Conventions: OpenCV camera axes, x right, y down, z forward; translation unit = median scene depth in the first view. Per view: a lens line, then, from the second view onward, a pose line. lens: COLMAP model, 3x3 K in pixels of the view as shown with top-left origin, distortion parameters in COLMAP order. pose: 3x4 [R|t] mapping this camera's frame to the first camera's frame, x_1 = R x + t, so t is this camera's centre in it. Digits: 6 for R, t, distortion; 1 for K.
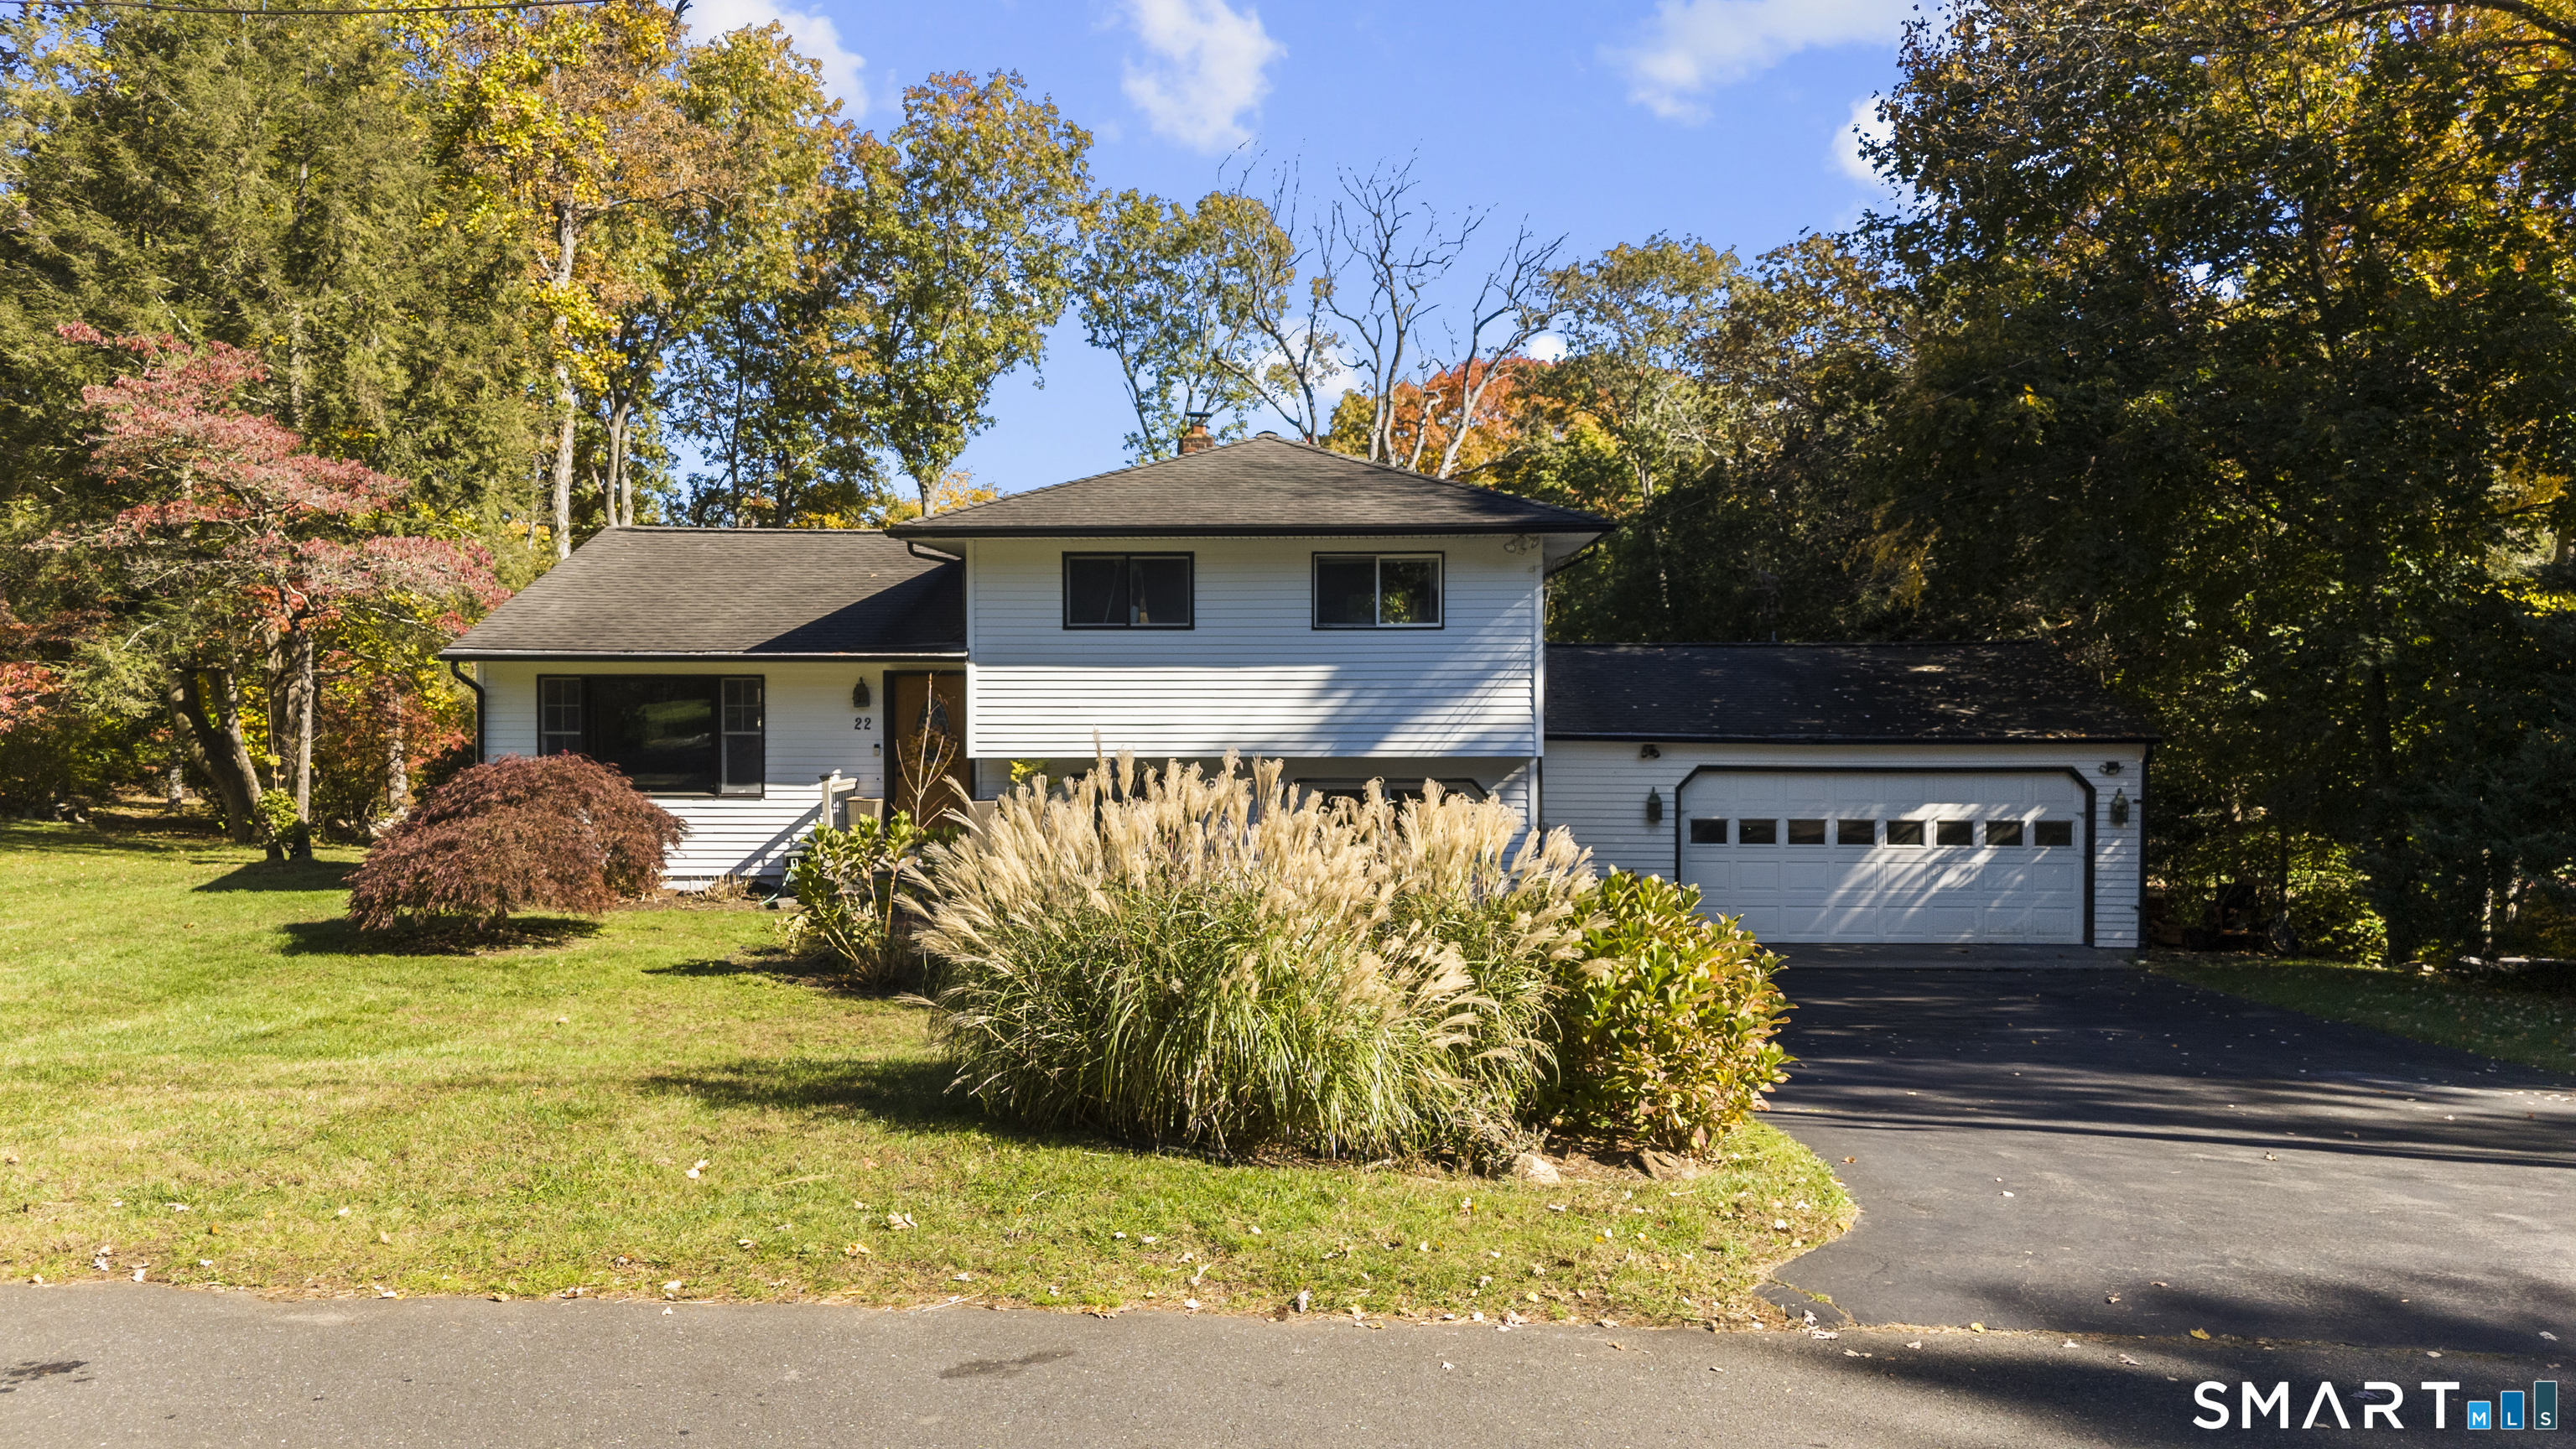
lens RADIAL K [[1842.6, 0, 1292.5], [0, 1842.6, 766.5], [0, 0, 1]] dist [0.028908, -0.000450]
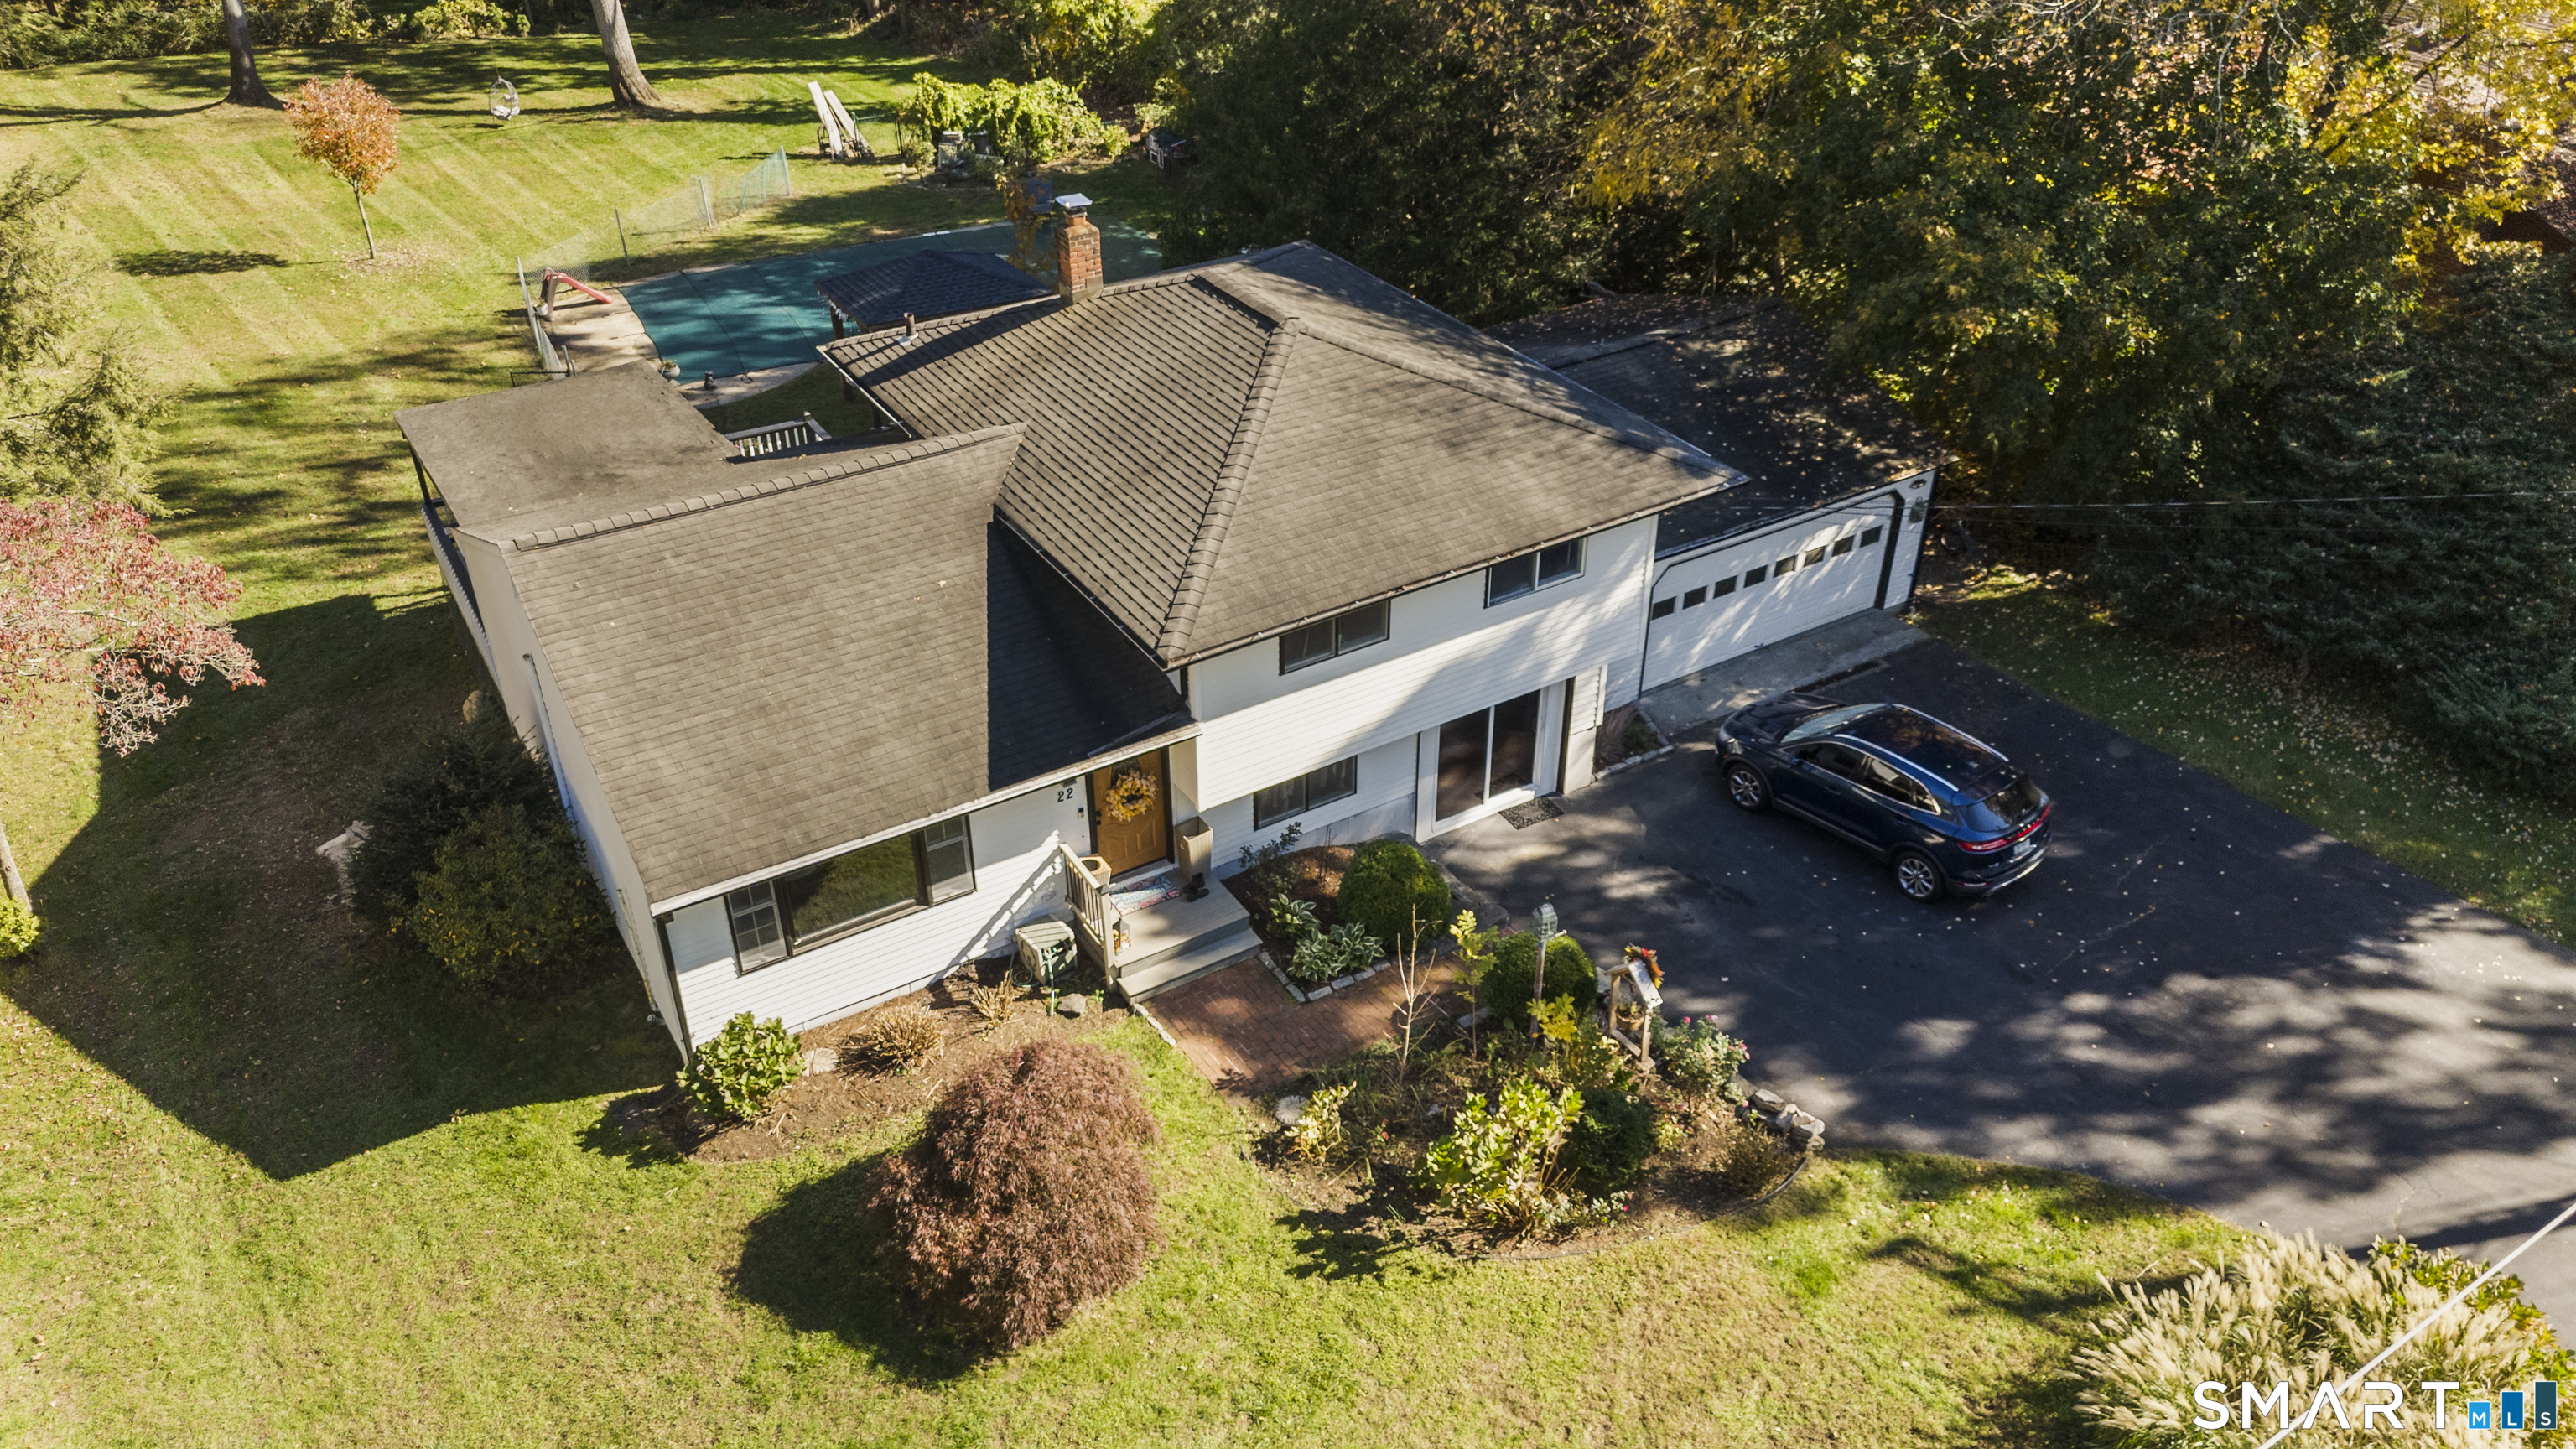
lens RADIAL K [[1842.6, 0, 1292.5], [0, 1842.6, 766.5], [0, 0, 1]] dist [0.028908, -0.000450]
pose [[0.839007, -0.317155, 0.442131, -0.532051], [0.026043, 0.835036, 0.549579, -0.539121], [-0.543496, -0.449587, 0.708861, 0.246954]]
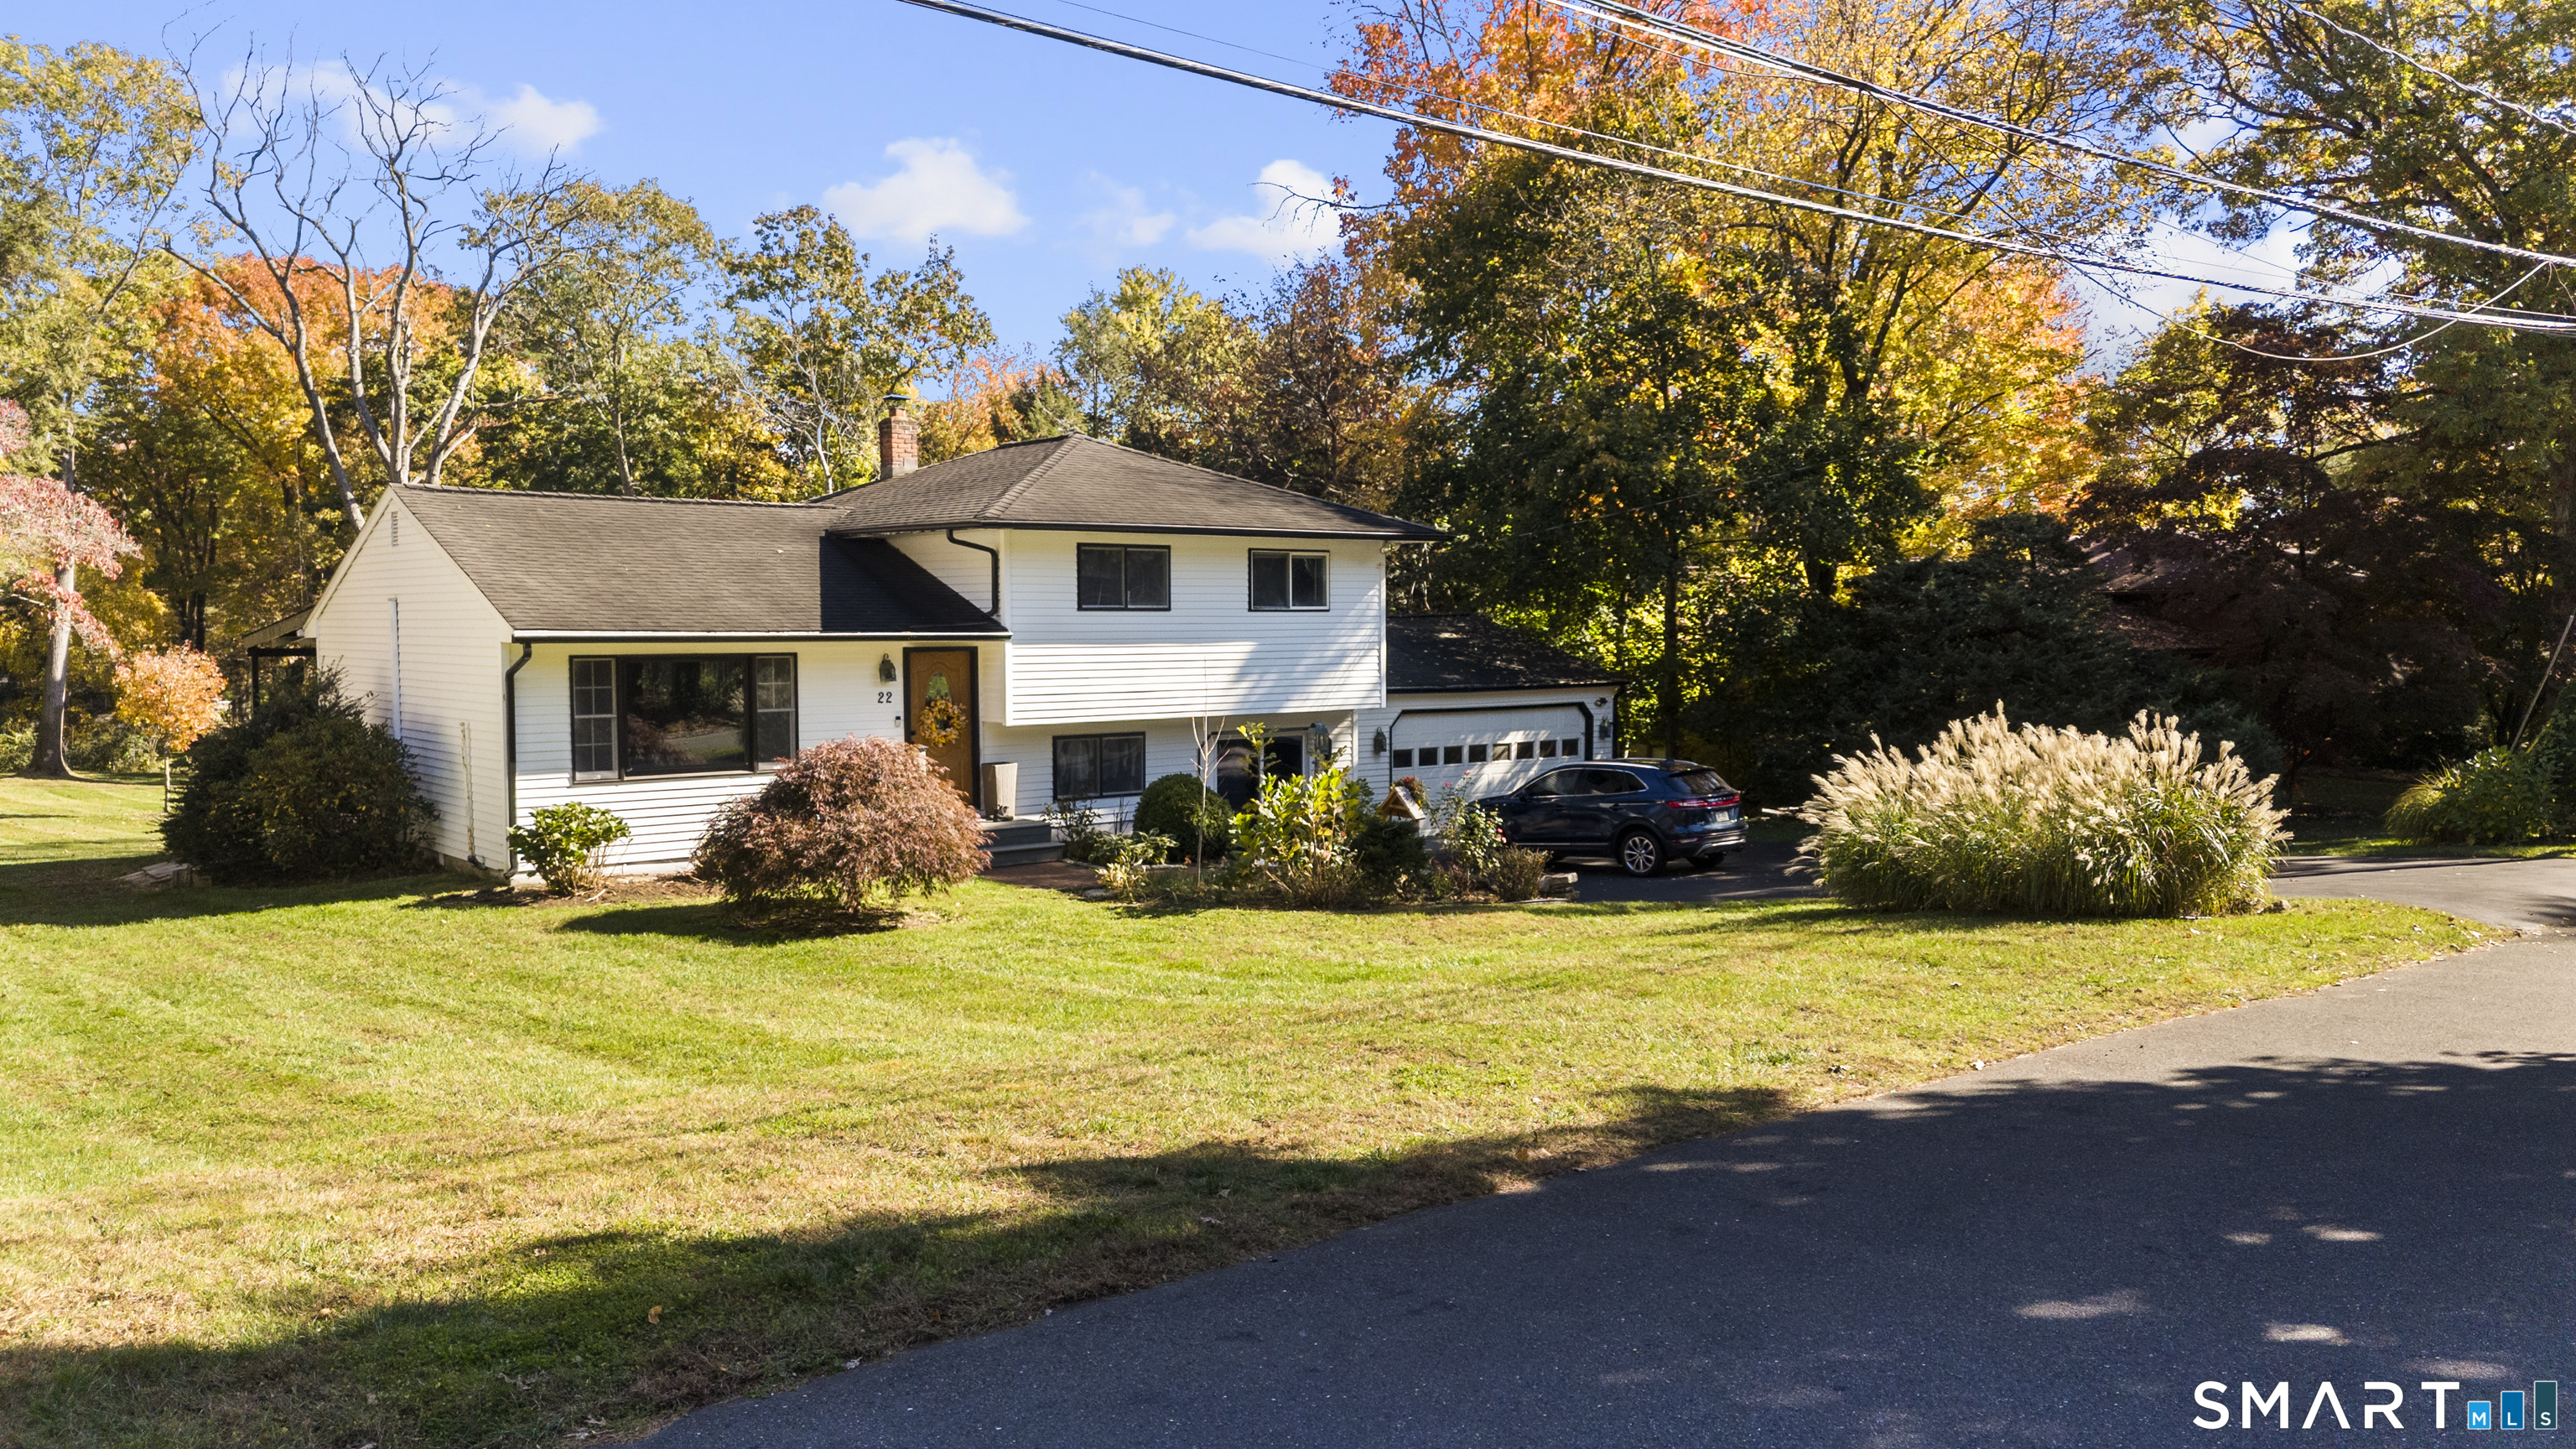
lens RADIAL K [[1842.6, 0, 1292.5], [0, 1842.6, 766.5], [0, 0, 1]] dist [0.028908, -0.000450]
pose [[0.747298, -0.054393, 0.662259, -0.731747], [0.030966, 0.998412, 0.047061, -0.024992], [-0.663767, -0.014661, 0.747796, 0.045860]]
